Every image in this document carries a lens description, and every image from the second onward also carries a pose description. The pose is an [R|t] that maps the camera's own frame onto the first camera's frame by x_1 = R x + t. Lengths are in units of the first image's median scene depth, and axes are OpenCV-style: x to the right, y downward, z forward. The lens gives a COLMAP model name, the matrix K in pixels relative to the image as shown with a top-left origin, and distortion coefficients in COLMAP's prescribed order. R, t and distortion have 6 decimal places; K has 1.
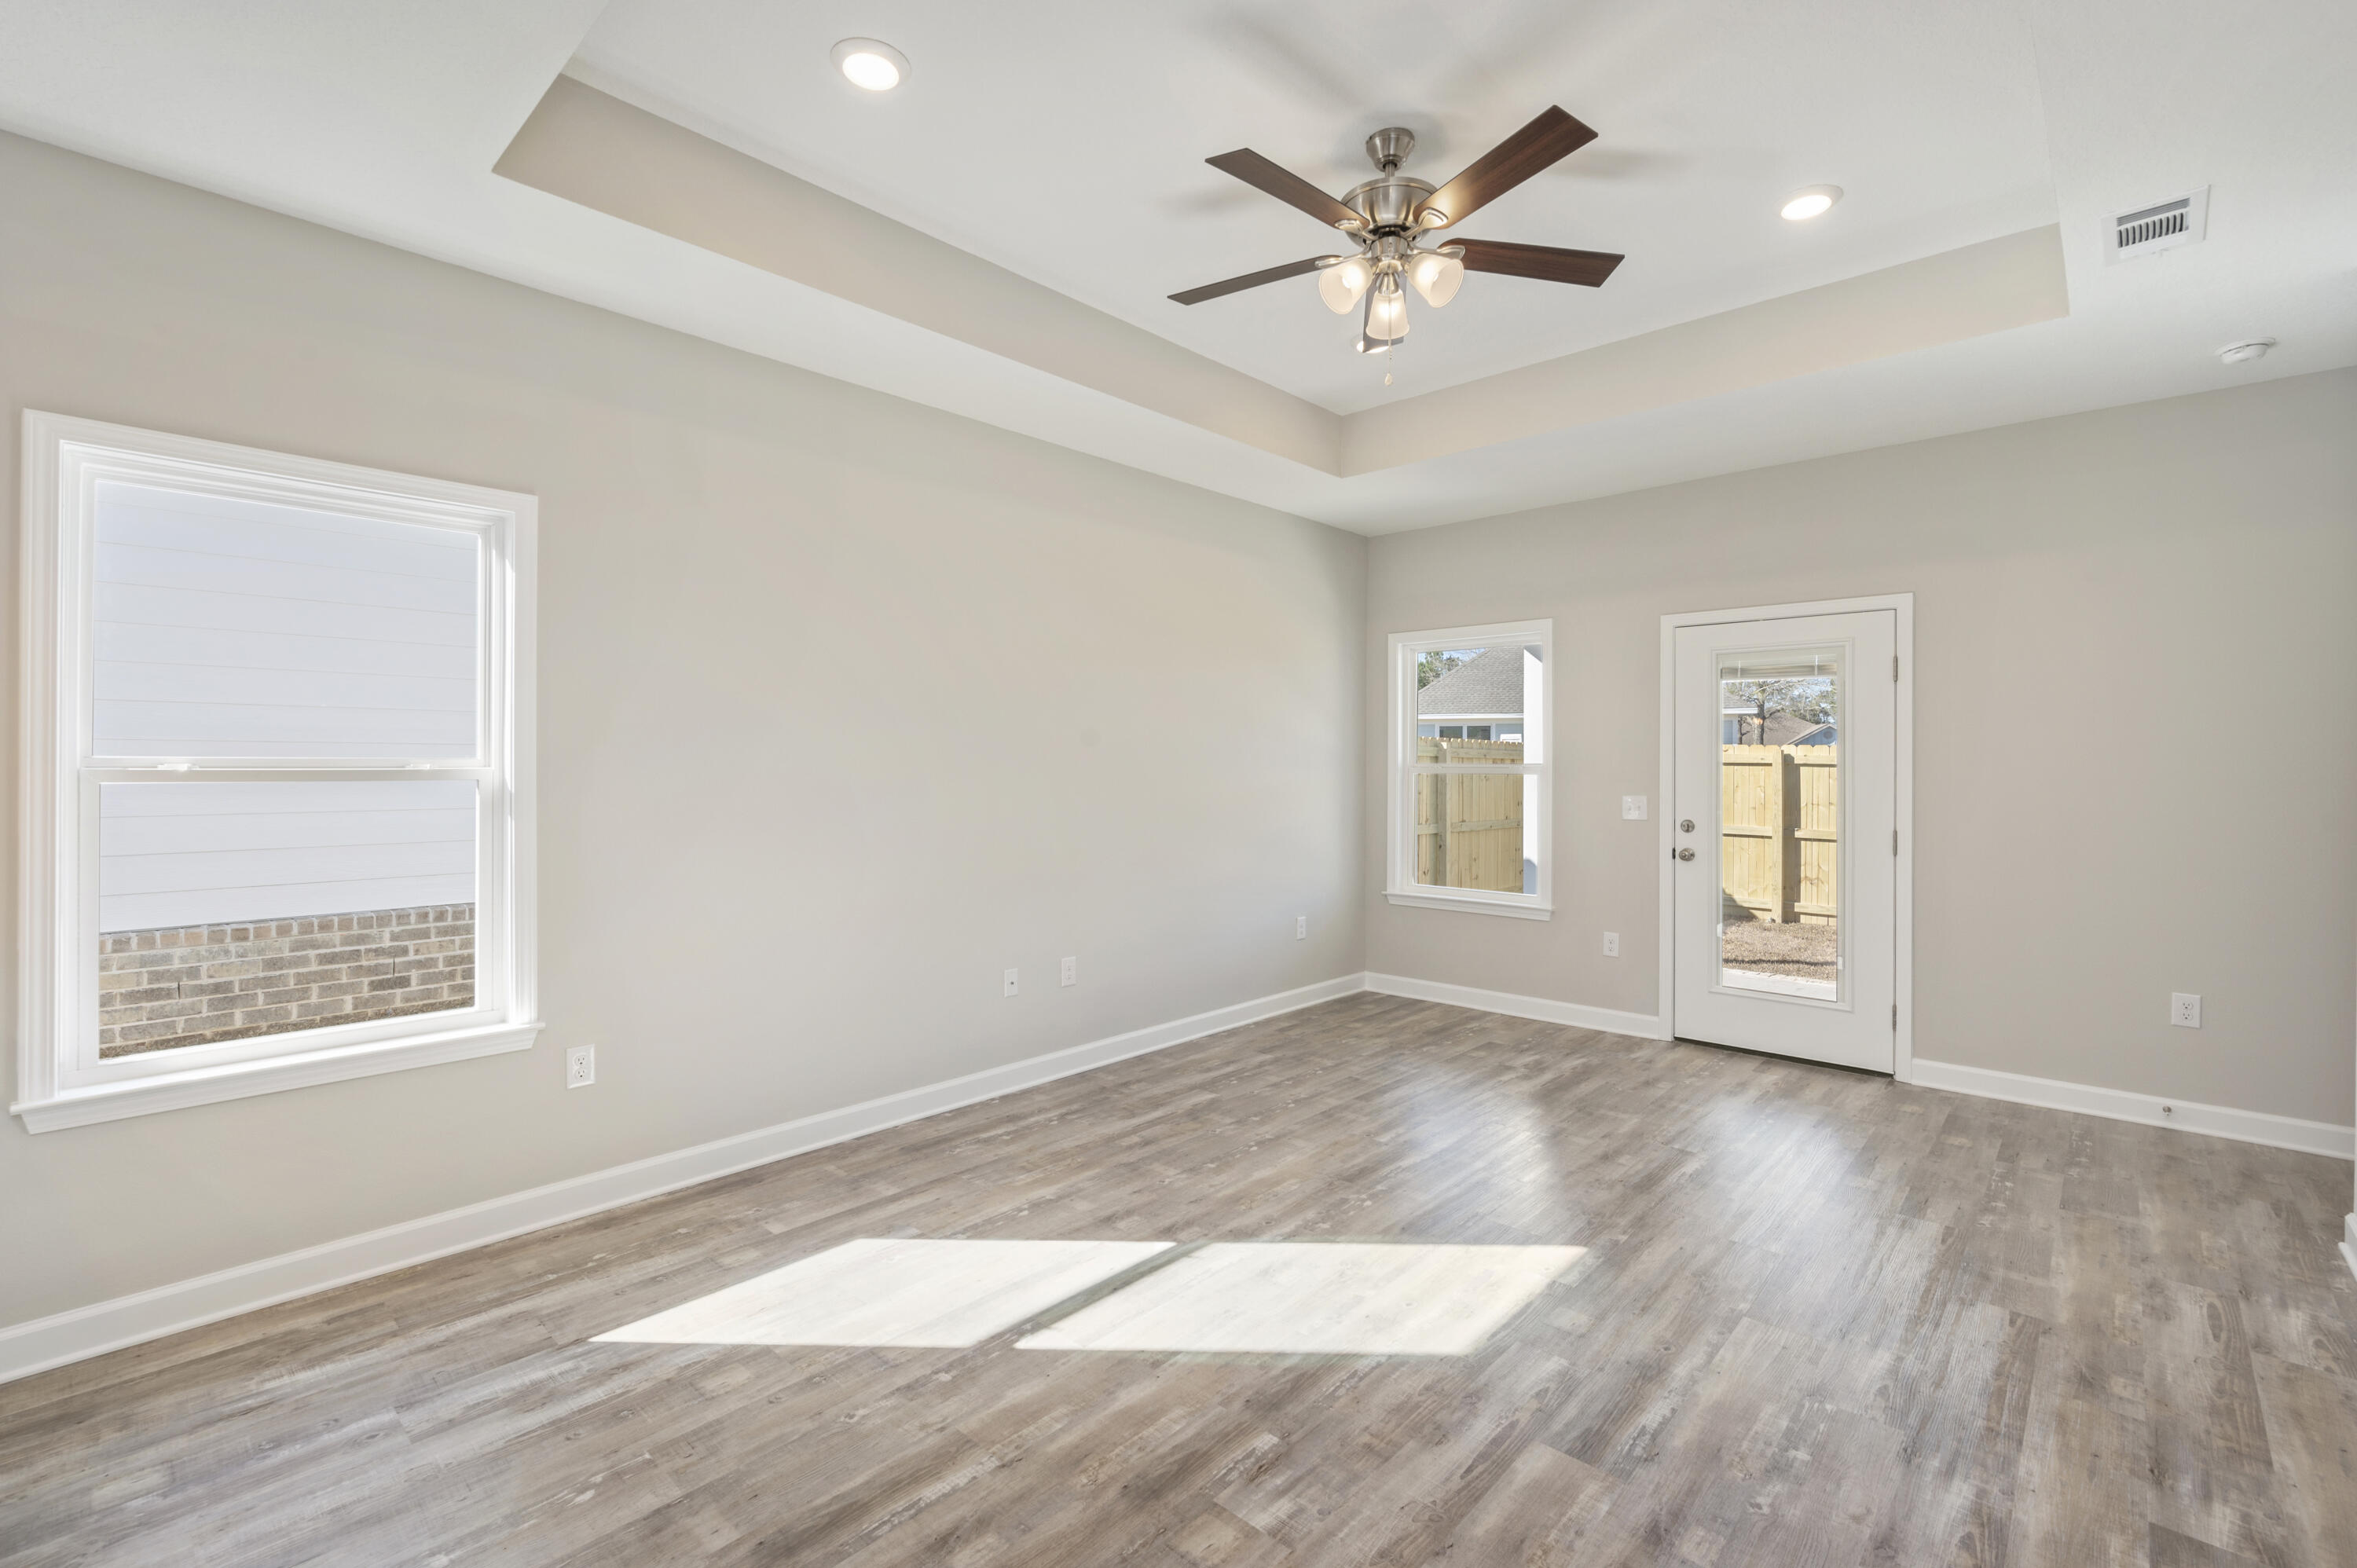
lens RADIAL K [[1024.5, 0, 1176.8], [0, 1024.5, 778.4], [0, 0, 1]] dist [-0.001460, 0.001265]
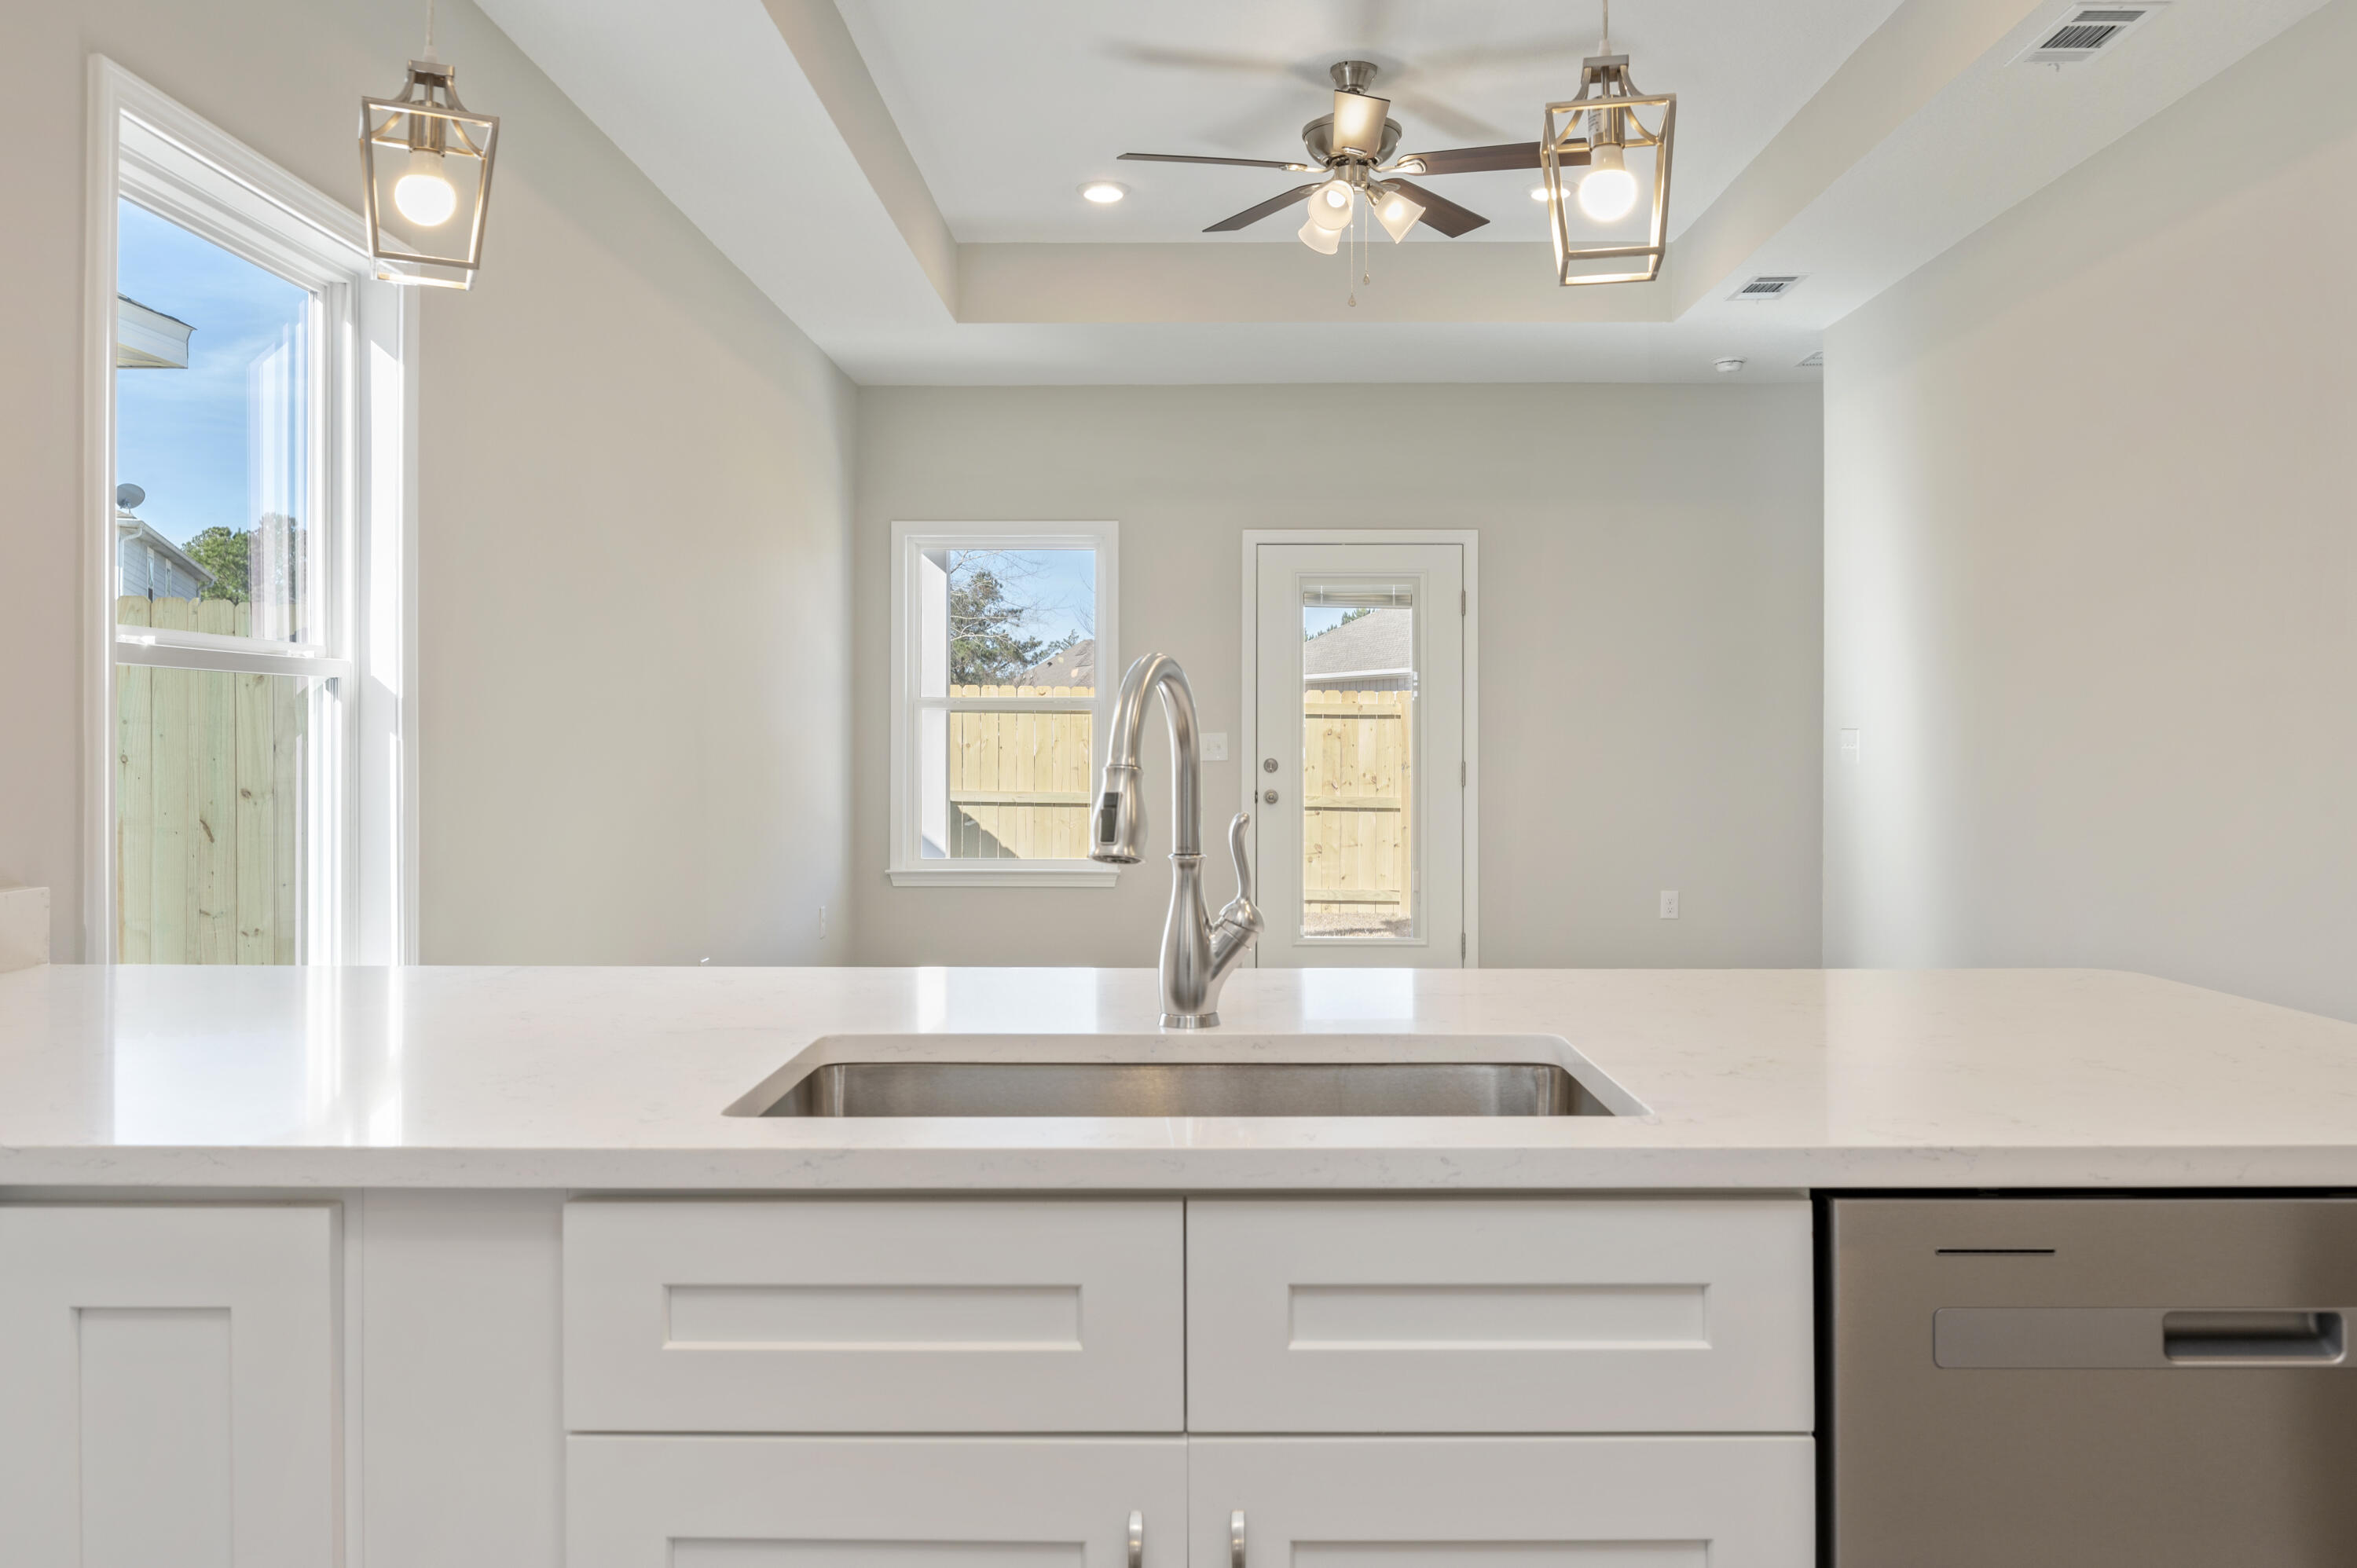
lens RADIAL K [[1802.3, 0, 1158.3], [0, 1802.3, 779.3], [0, 0, 1]] dist [-0.004417, -0.002185]
pose [[0.749225, -0.018705, 0.662052, -0.676374], [0.009177, 0.999798, 0.017861, 0.031645], [-0.662252, -0.007306, 0.749245, -0.134950]]
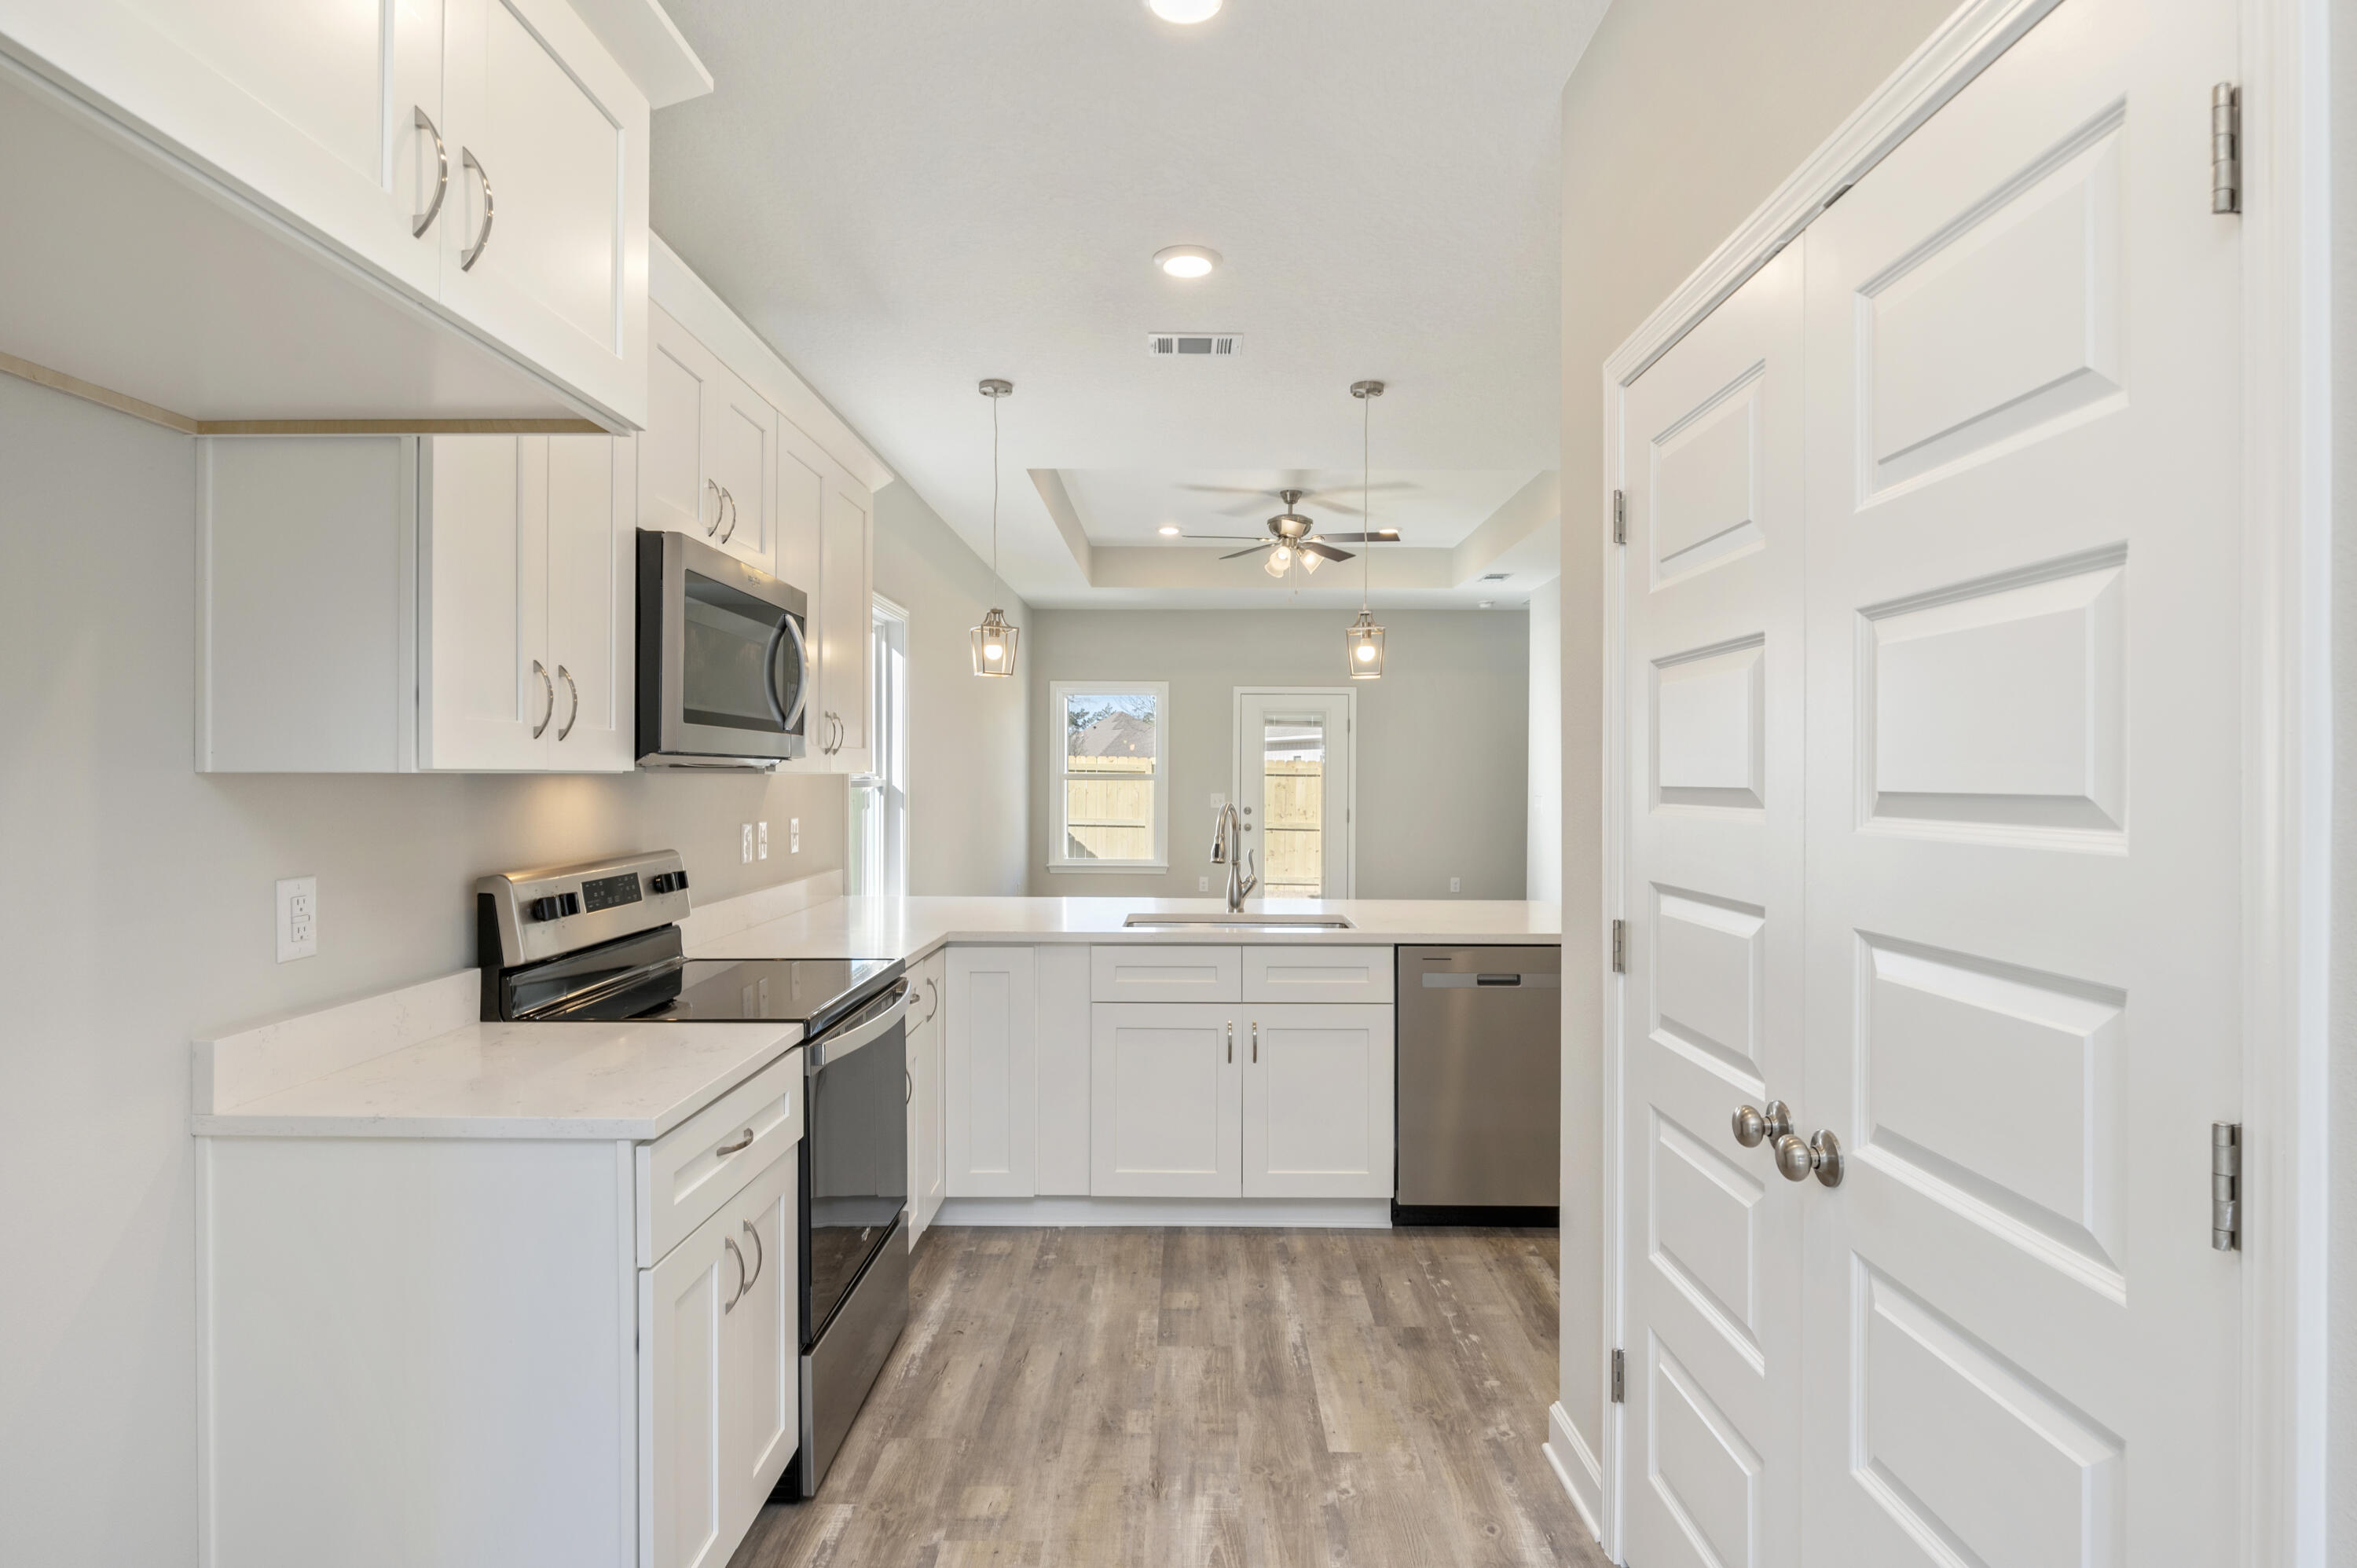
lens RADIAL K [[1226.7, 0, 1195.3], [0, 1226.7, 774.1], [0, 0, 1]] dist [-0.005590, 0.001006]
pose [[0.731422, 0.002296, 0.681922, -1.041415], [0.001831, 0.999984, -0.005332, -0.003171], [-0.681923, 0.005149, 0.731406, -0.477822]]
